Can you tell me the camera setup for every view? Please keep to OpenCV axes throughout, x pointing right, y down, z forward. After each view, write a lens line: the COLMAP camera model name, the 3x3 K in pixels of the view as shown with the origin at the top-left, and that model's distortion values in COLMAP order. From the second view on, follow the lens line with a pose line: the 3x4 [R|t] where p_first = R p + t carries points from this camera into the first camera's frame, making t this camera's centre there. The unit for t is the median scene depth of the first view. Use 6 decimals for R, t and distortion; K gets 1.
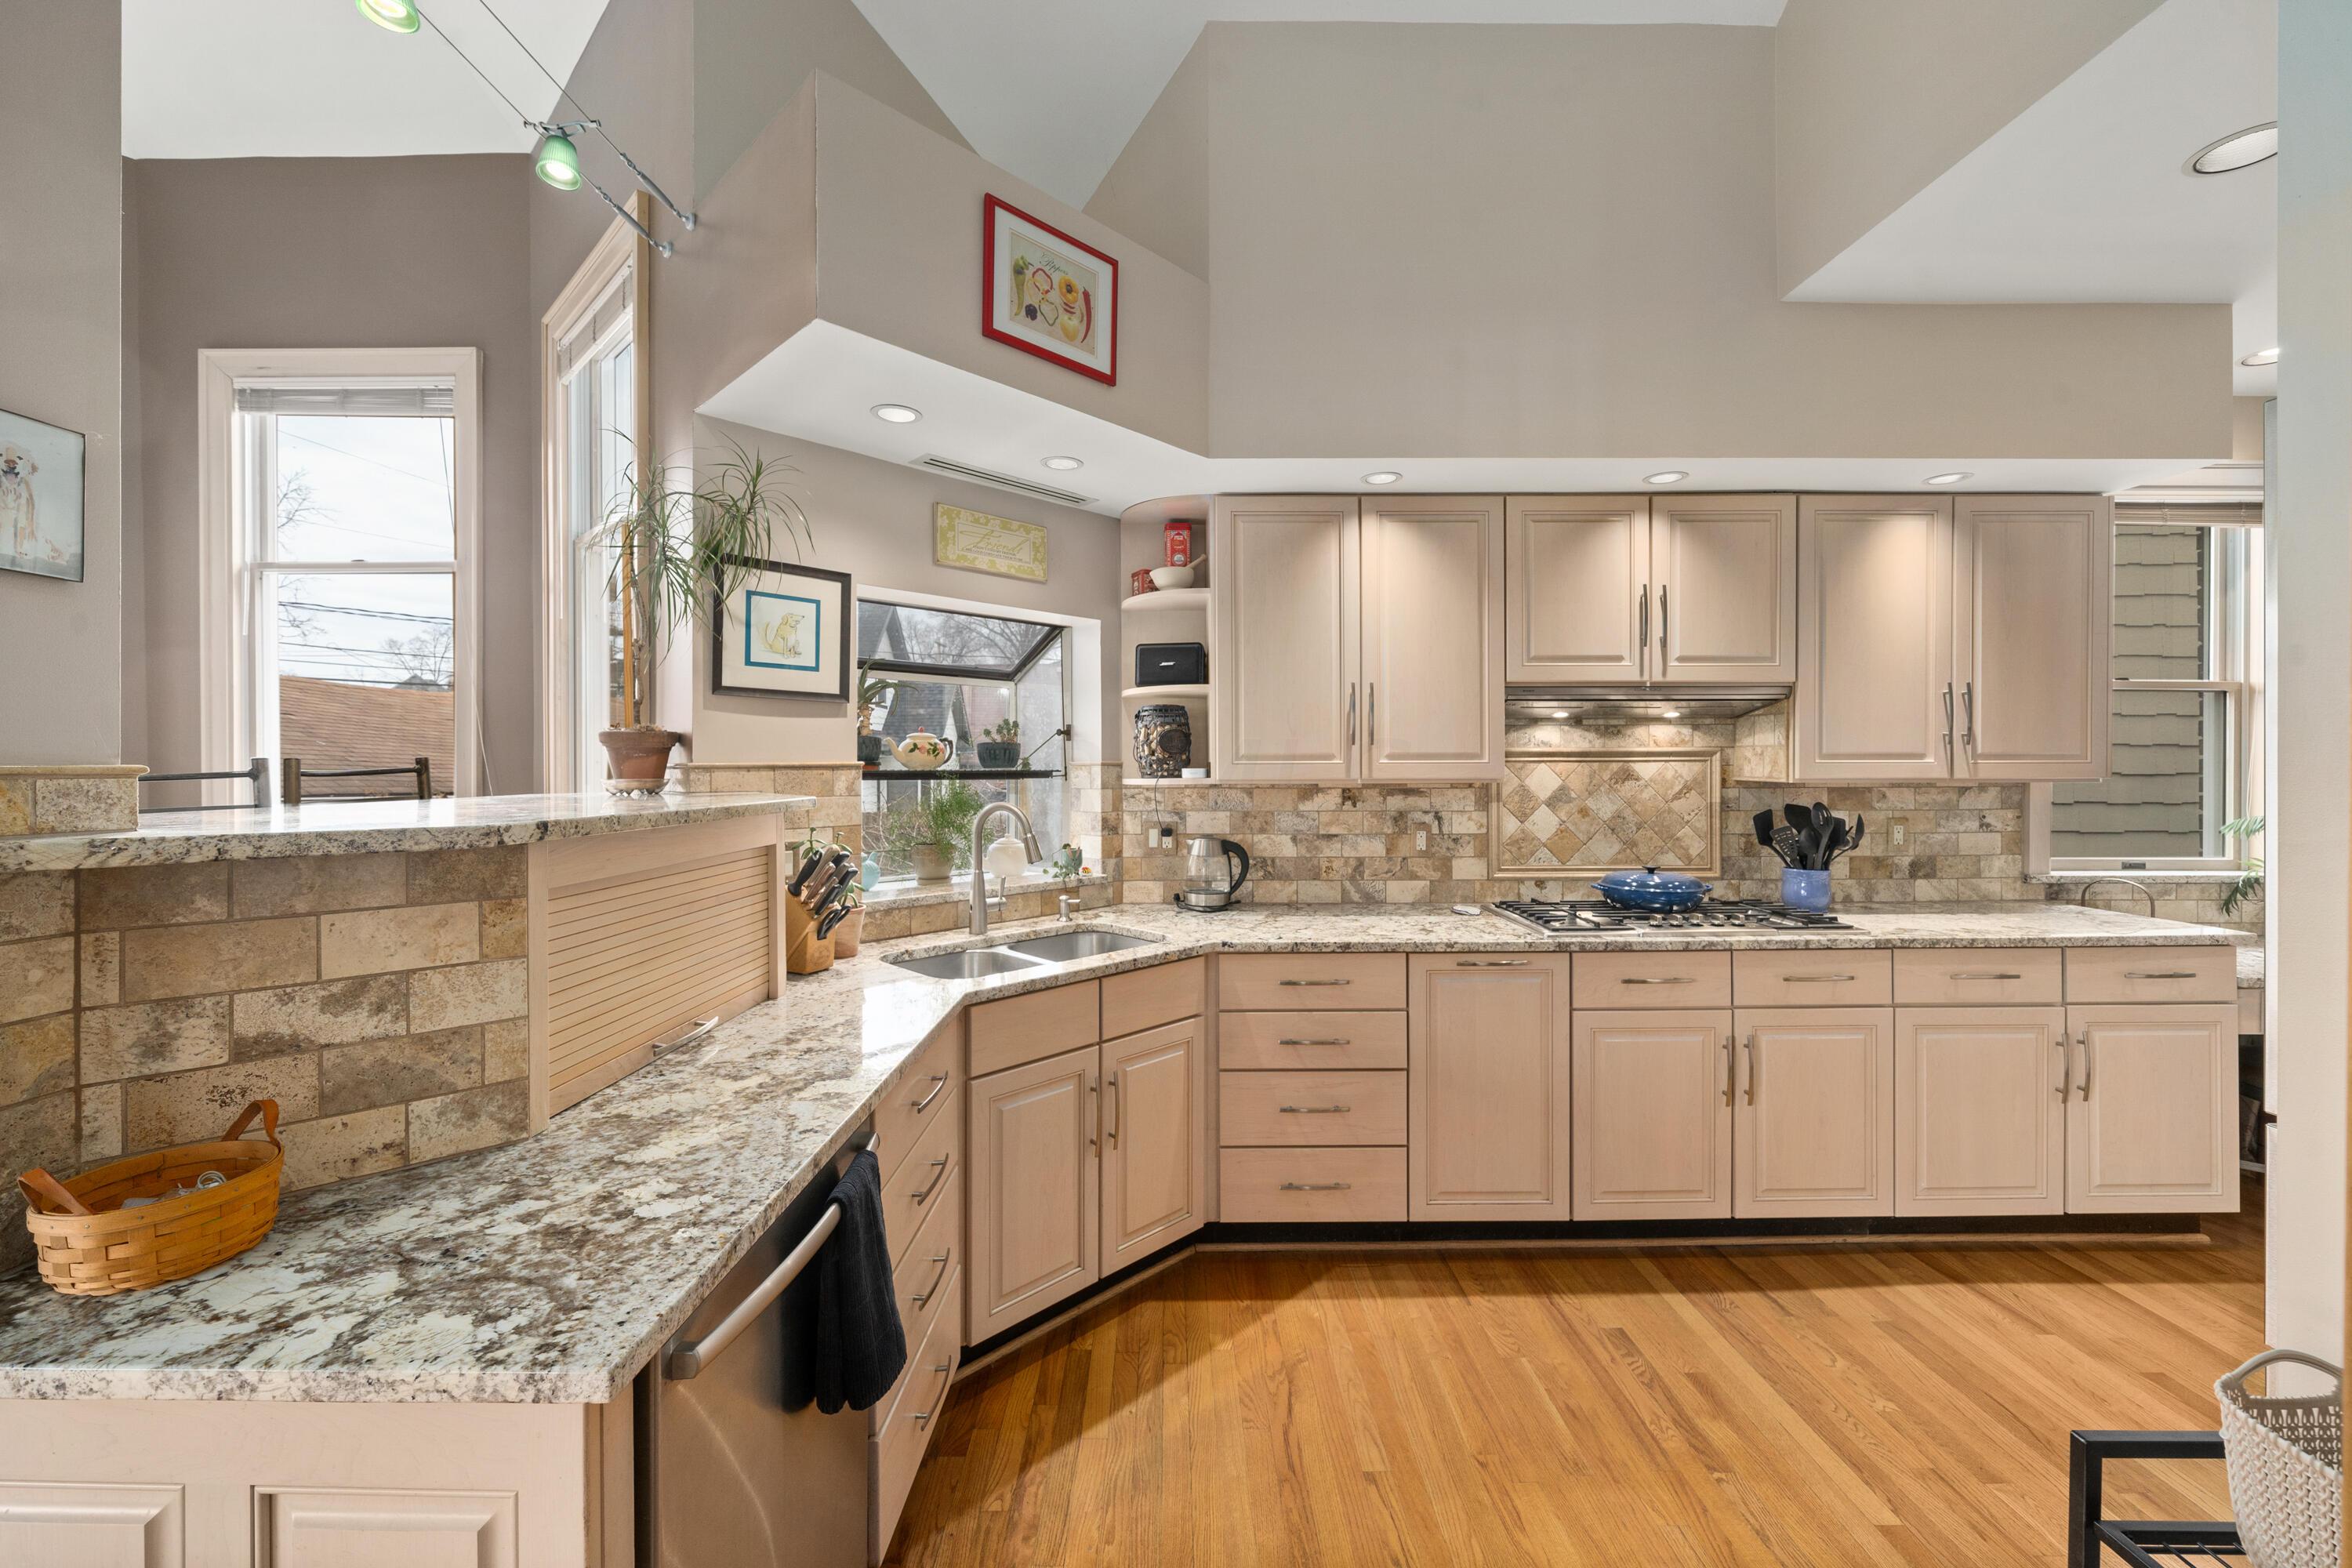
lens RADIAL K [[948.9, 0, 1180.0], [0, 948.9, 769.7], [0, 0, 1]] dist [0.001112, 0.000106]
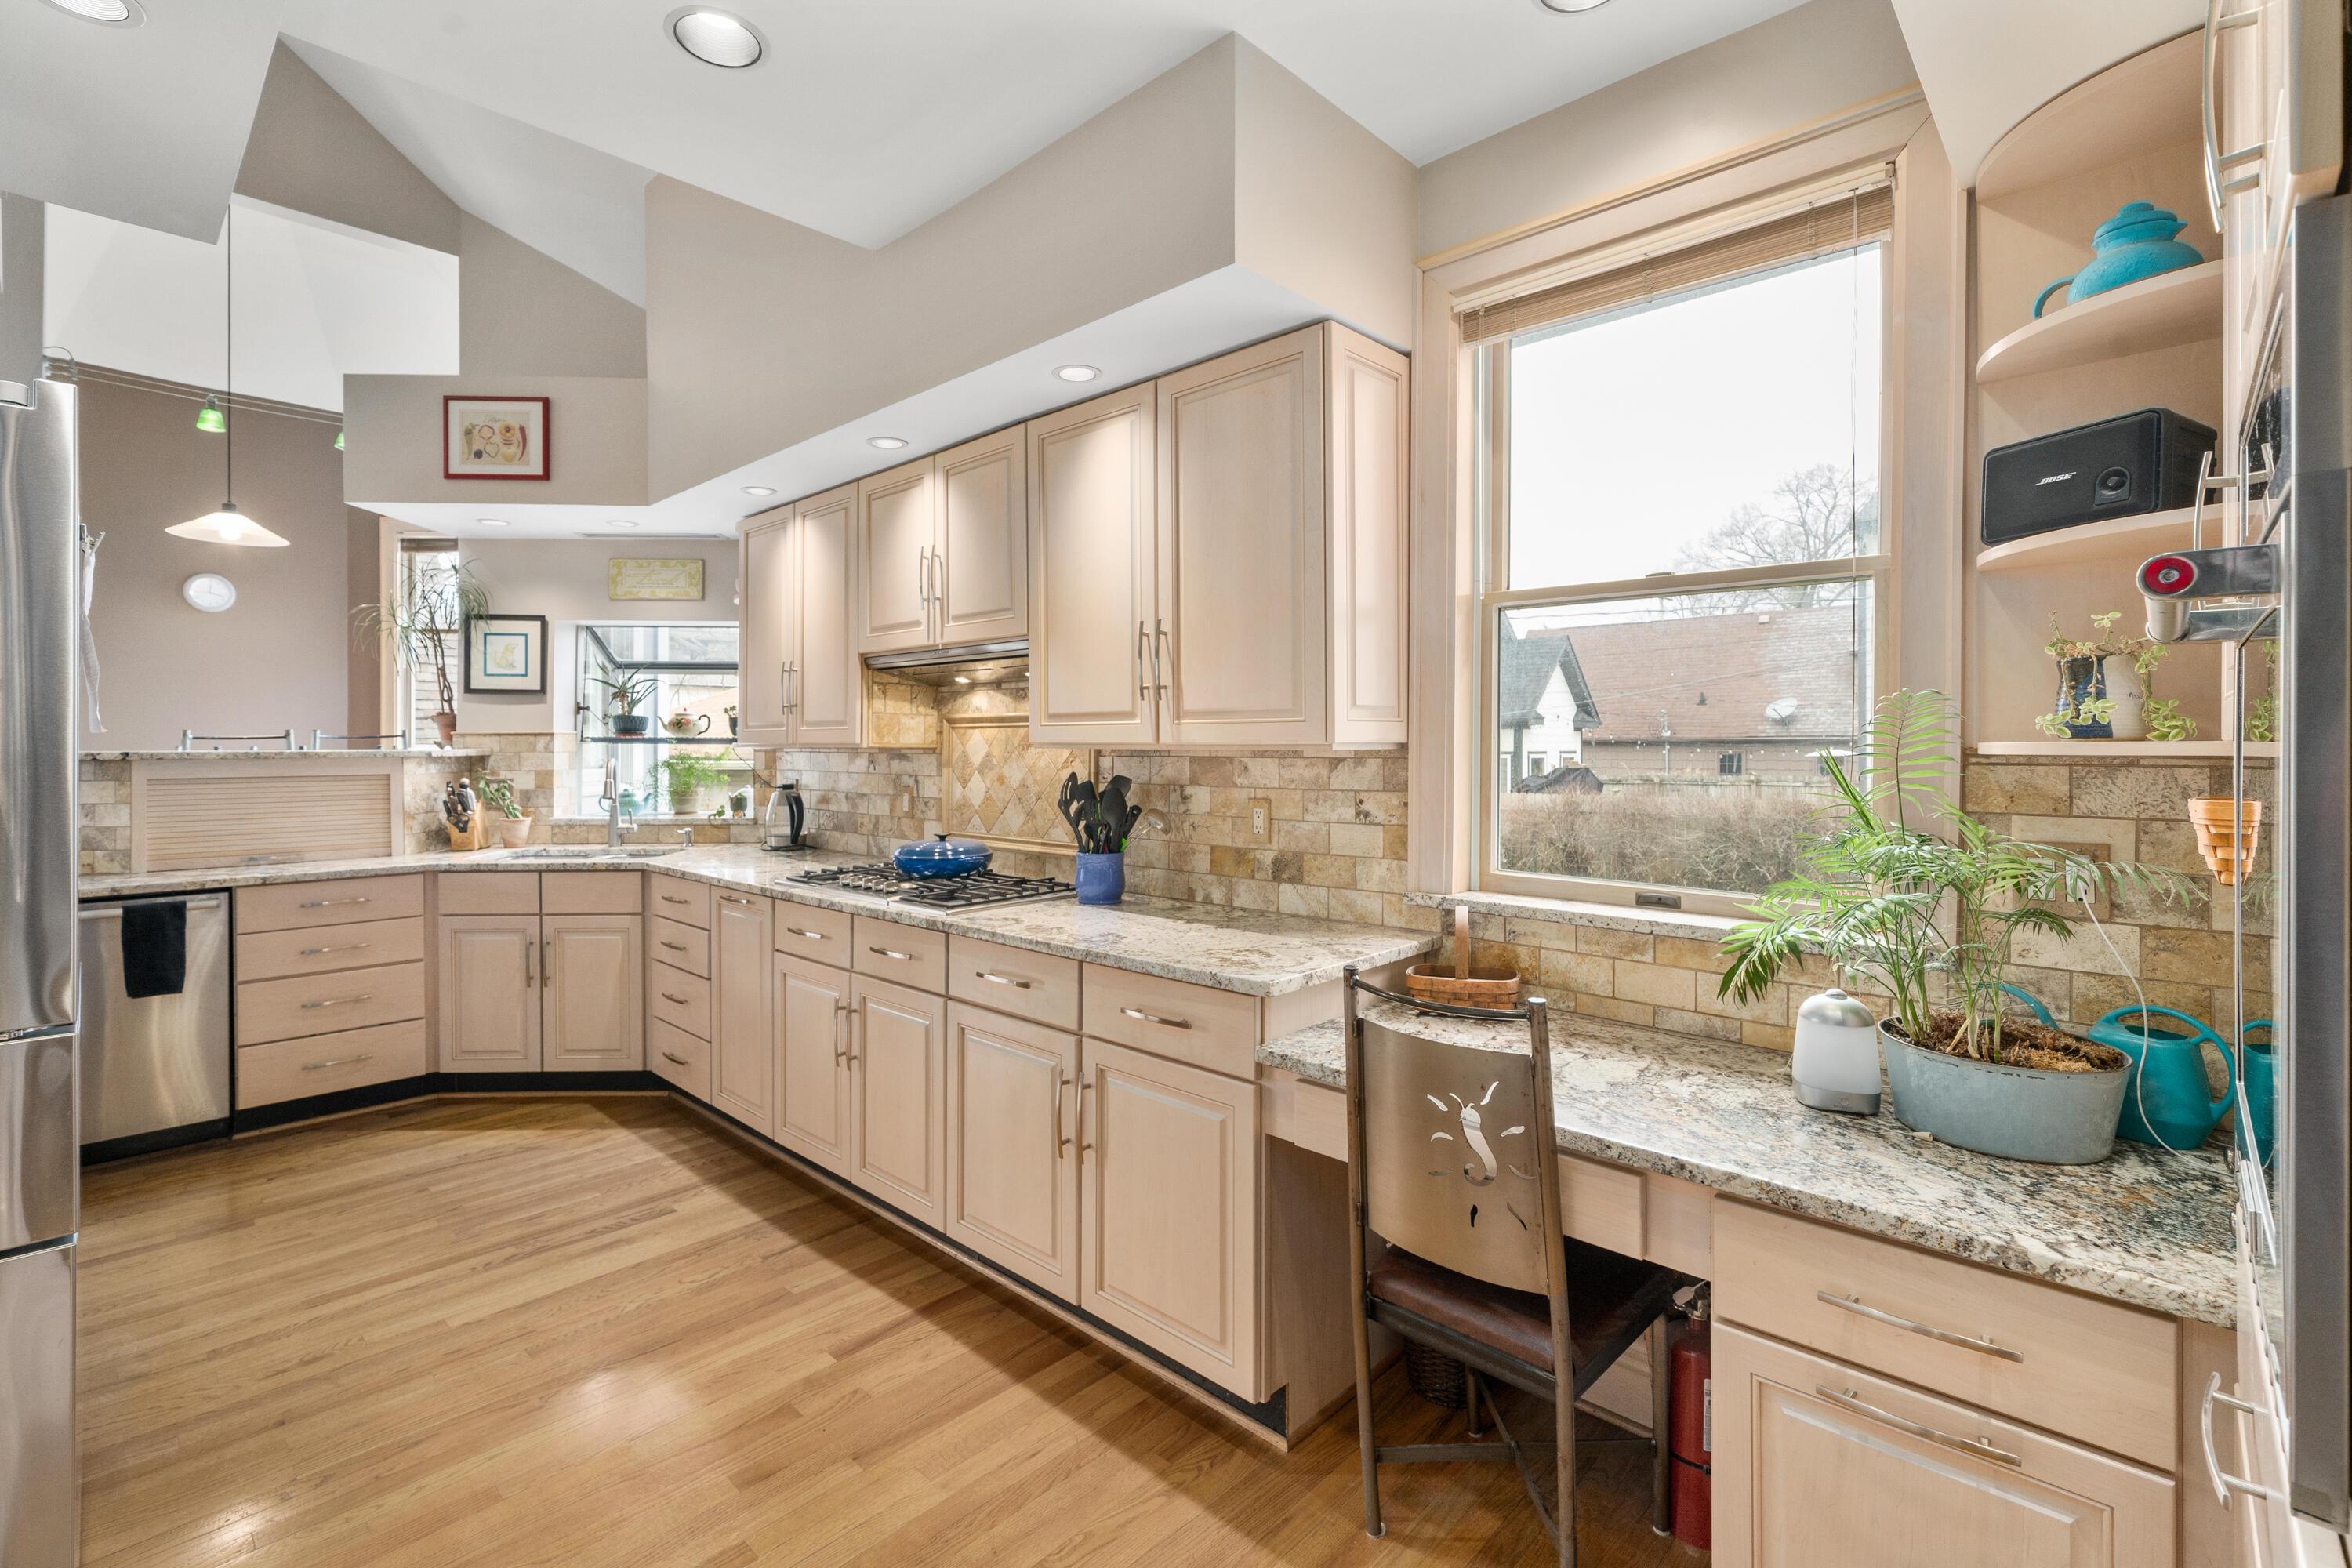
lens RADIAL K [[1048.3, 0, 1110.6], [0, 1048.3, 741.8], [0, 0, 1]] dist [0.015848, 0.000108]
pose [[0.700475, 0.000323, -0.713677, 1.264184], [-0.004344, 0.999983, -0.003810, 0.010007], [0.713663, 0.005769, 0.700465, 0.336987]]
